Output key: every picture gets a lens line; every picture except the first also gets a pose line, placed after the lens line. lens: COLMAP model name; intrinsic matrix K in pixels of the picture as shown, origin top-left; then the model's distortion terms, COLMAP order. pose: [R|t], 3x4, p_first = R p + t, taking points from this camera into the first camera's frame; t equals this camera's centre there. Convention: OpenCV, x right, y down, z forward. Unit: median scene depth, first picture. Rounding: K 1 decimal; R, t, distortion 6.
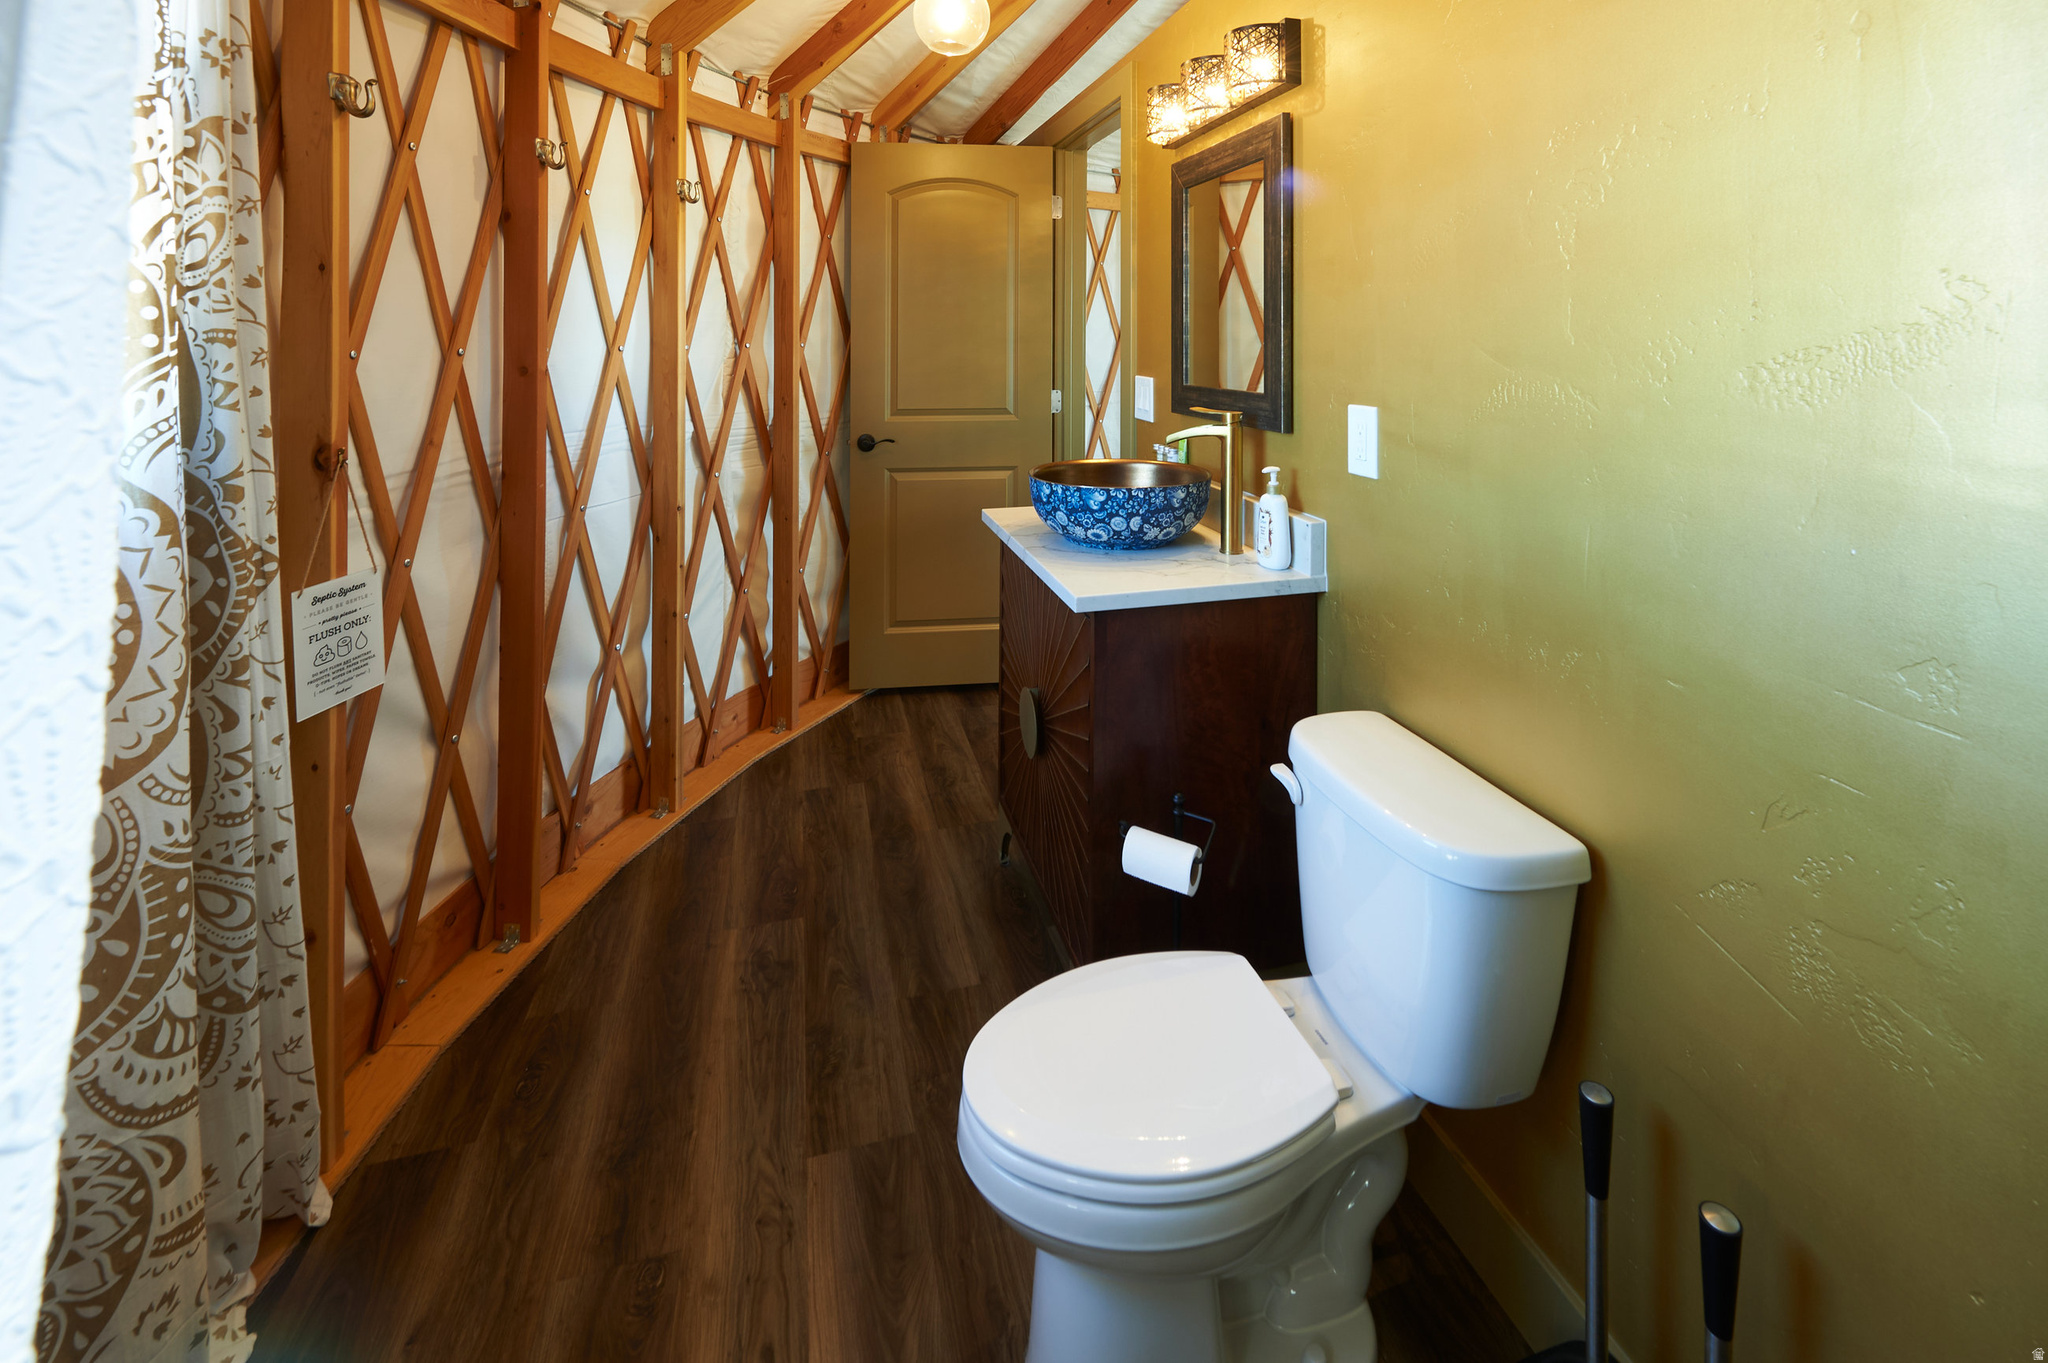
lens RADIAL K [[812.4, 0, 1015.0], [0, 812.4, 684.6], [0, 0, 1]] dist [0.001350, -0.000294]
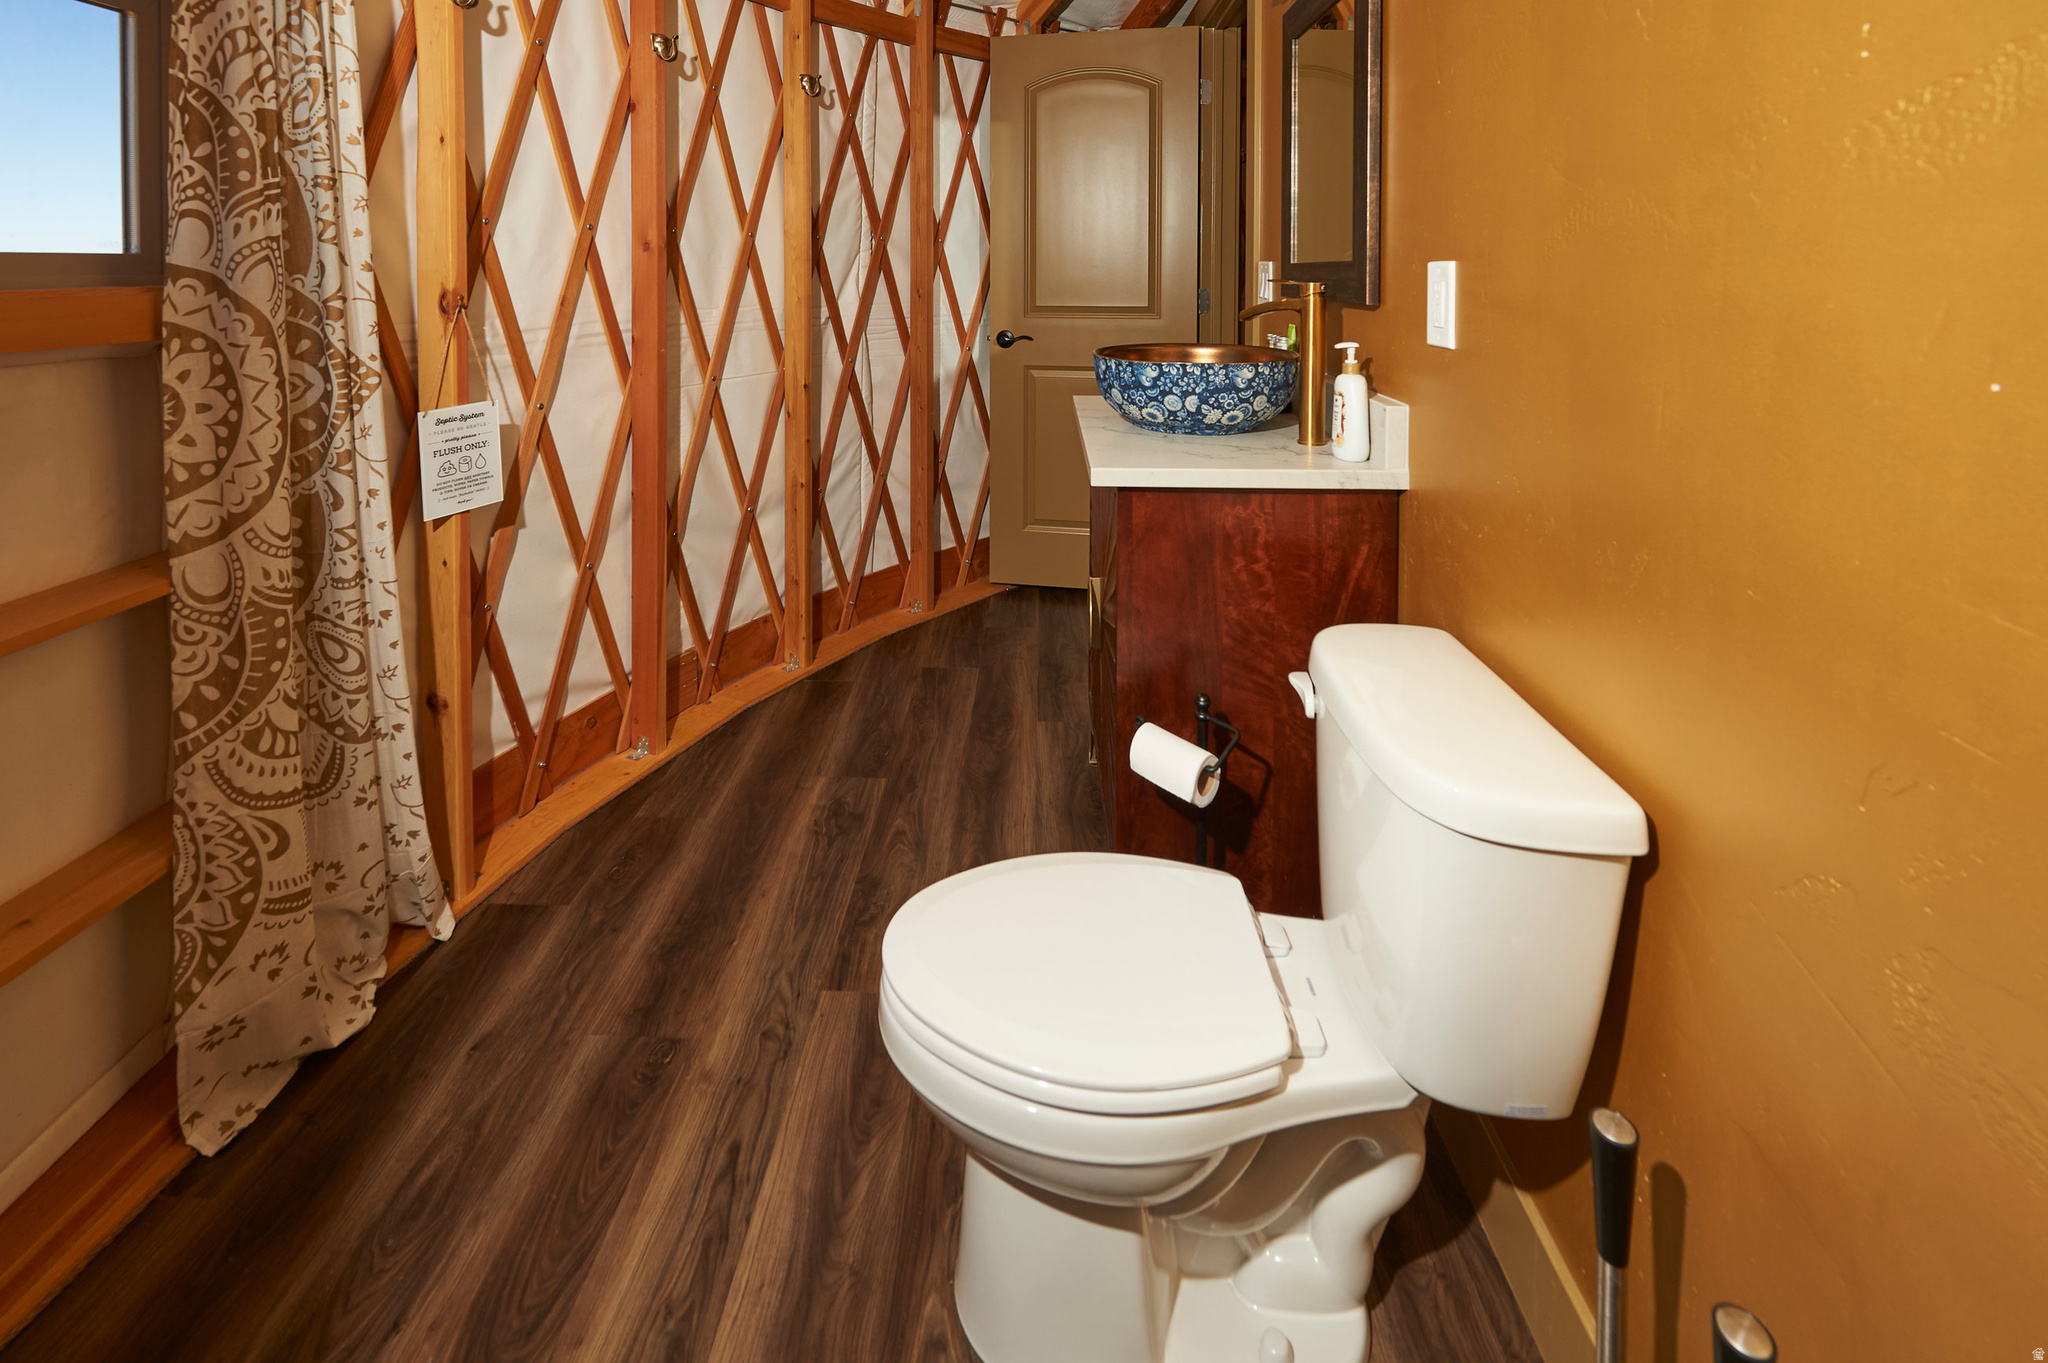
lens RADIAL K [[782.1, 0, 1024.0], [0, 782.1, 612.8], [0, 0, 1]] dist [0.000770, 0.000080]
pose [[0.953202, 0.109053, -0.281980, 0.272449], [-0.109285, 0.993898, 0.014956, 0.054367], [0.281891, 0.016560, 0.959304, 0.096903]]
